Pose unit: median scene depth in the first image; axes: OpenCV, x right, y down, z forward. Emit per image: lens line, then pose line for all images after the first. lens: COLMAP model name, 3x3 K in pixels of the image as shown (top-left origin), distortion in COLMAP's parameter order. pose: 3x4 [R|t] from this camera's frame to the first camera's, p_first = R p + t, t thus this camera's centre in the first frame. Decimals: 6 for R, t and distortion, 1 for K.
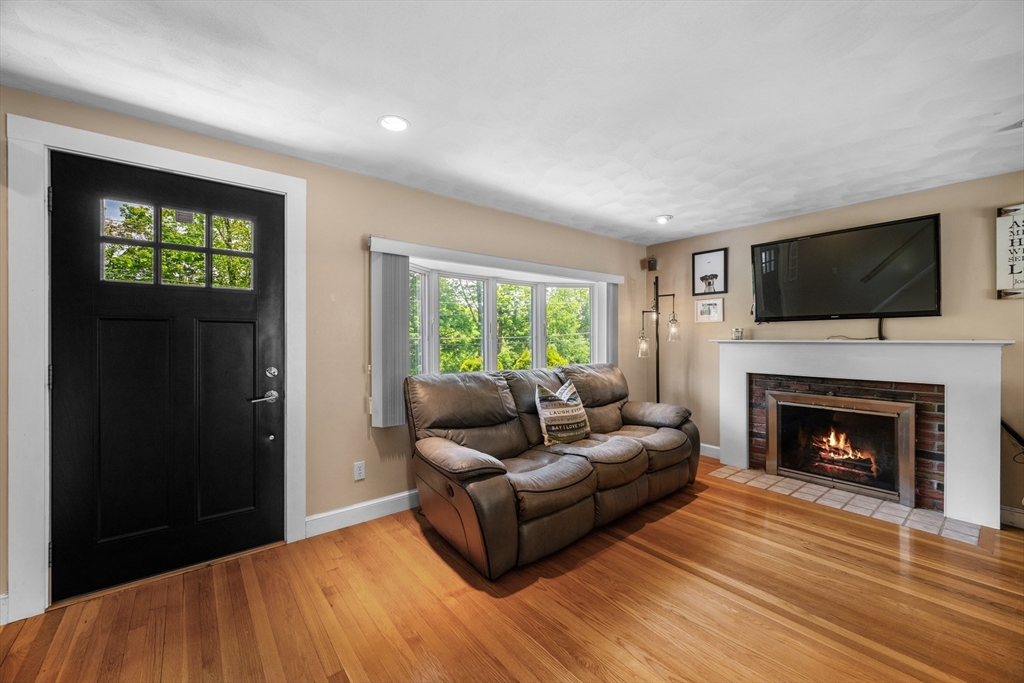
lens RADIAL K [[401.8, 0, 512.0], [0, 401.8, 341.5], [0, 0, 1]] dist [-0.001207, 0.000019]
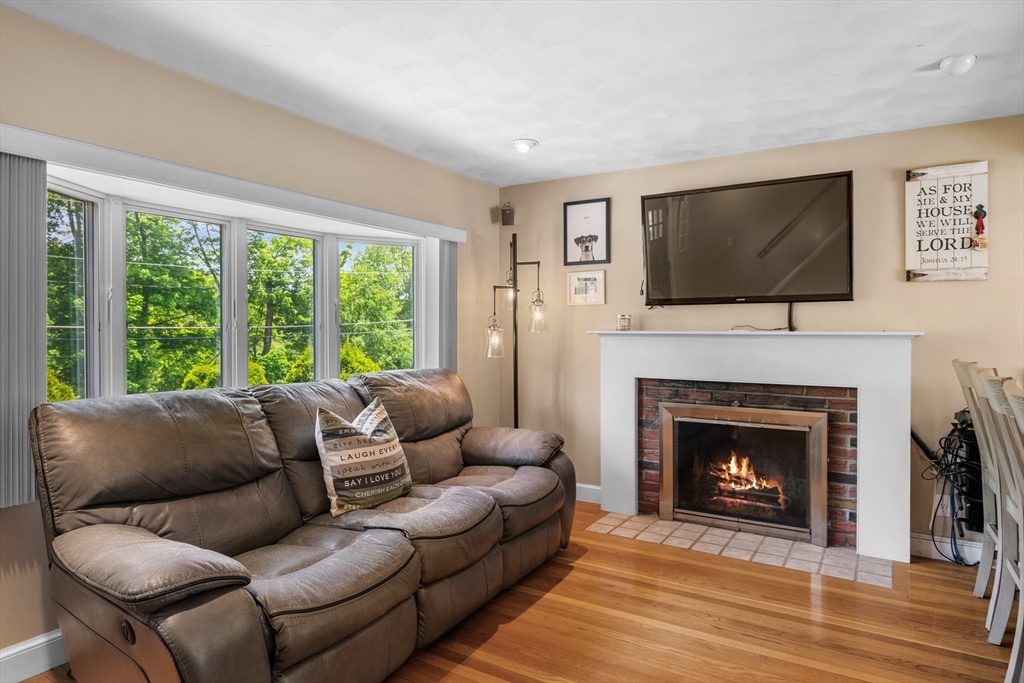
lens RADIAL K [[610.7, 0, 513.4], [0, 610.7, 332.0], [0, 0, 1]] dist [-0.001256, -0.001380]
pose [[0.940129, 0.000307, 0.340819, 0.026437], [0.000172, 0.999999, -0.001377, -0.000546], [-0.340819, 0.001353, 0.940128, 0.087154]]
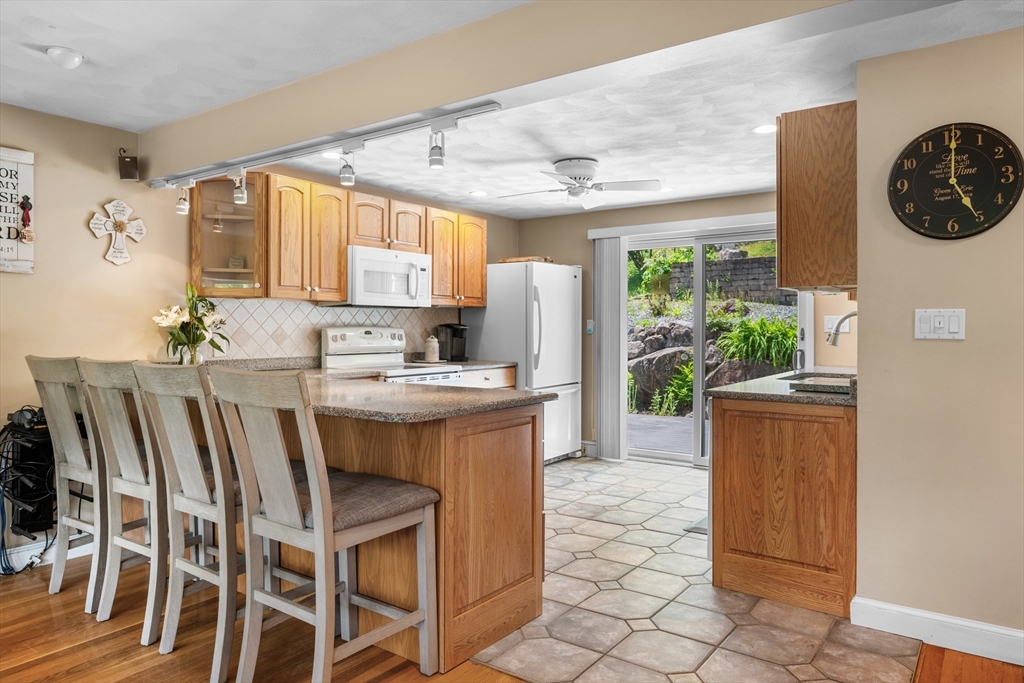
lens RADIAL K [[674.3, 0, 516.6], [0, 674.3, 328.0], [0, 0, 1]] dist [-0.002388, 0.001101]
pose [[-0.271996, -0.001777, 0.962297, -0.156777], [0.005487, 0.999979, 0.003397, -0.000171], [-0.962283, 0.006204, -0.271981, 0.311584]]
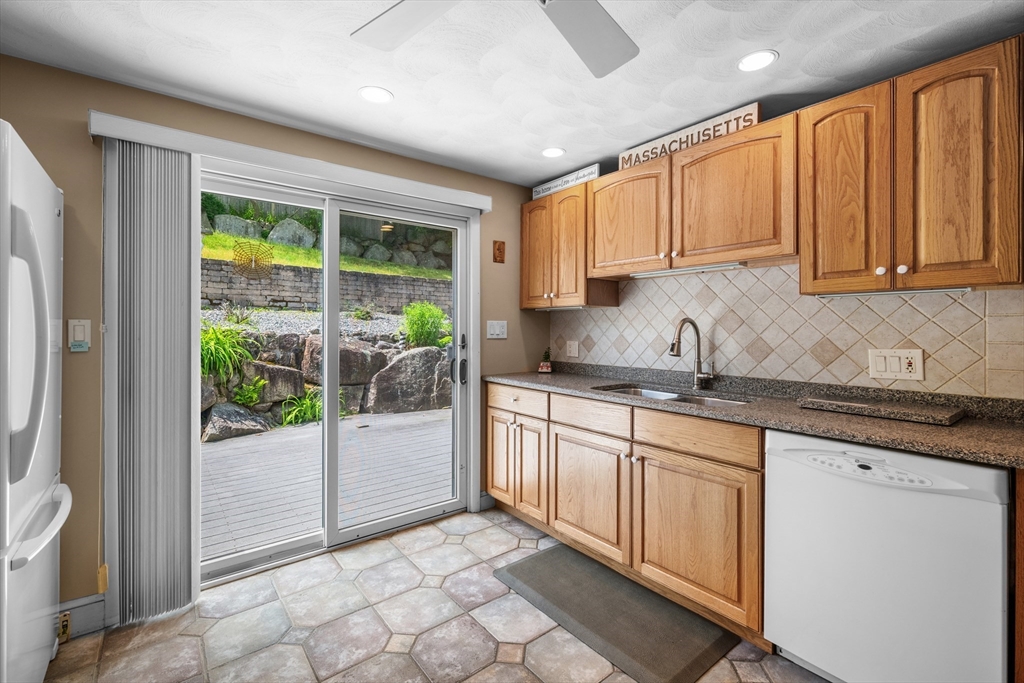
lens RADIAL K [[445.6, 0, 512.5], [0, 445.6, 325.4], [0, 0, 1]] dist [0.000844, -0.000033]
pose [[-0.999954, 0.000469, 0.009550, 1.160337], [0.000476, 1.000000, 0.000715, -0.010623], [-0.009550, 0.000720, -0.999954, 0.128974]]
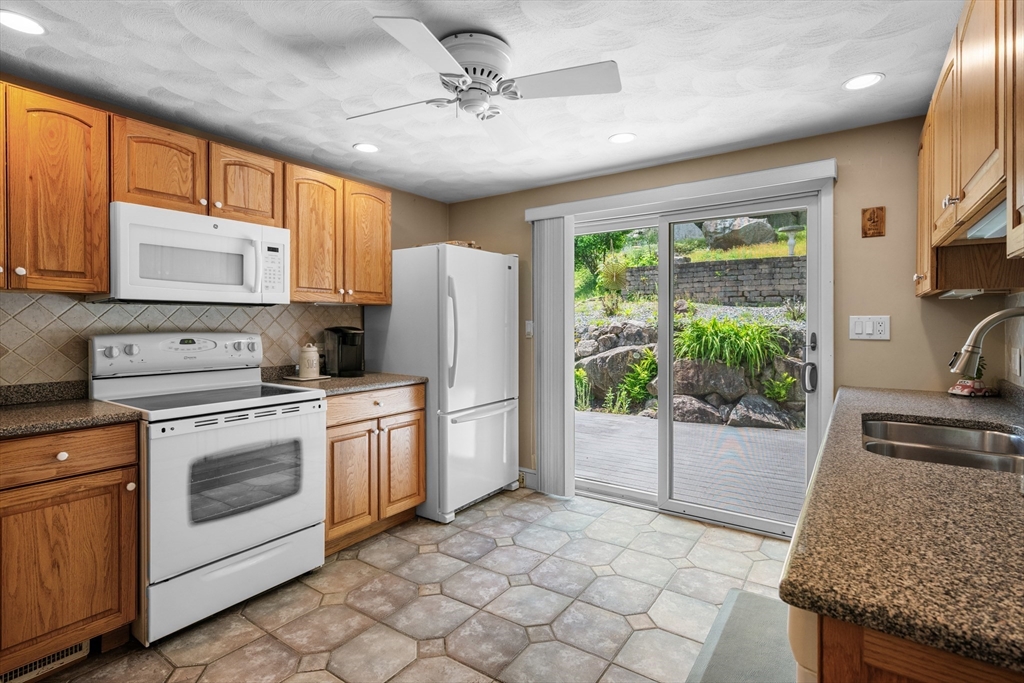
lens RADIAL K [[494.4, 0, 512.8], [0, 494.4, 323.3], [0, 0, 1]] dist [-0.000670, -0.000064]
pose [[-0.284531, 0.001303, 0.958666, 0.576719], [0.007105, 0.999974, 0.000749, -0.012119], [-0.958641, 0.007025, -0.284533, -0.066395]]
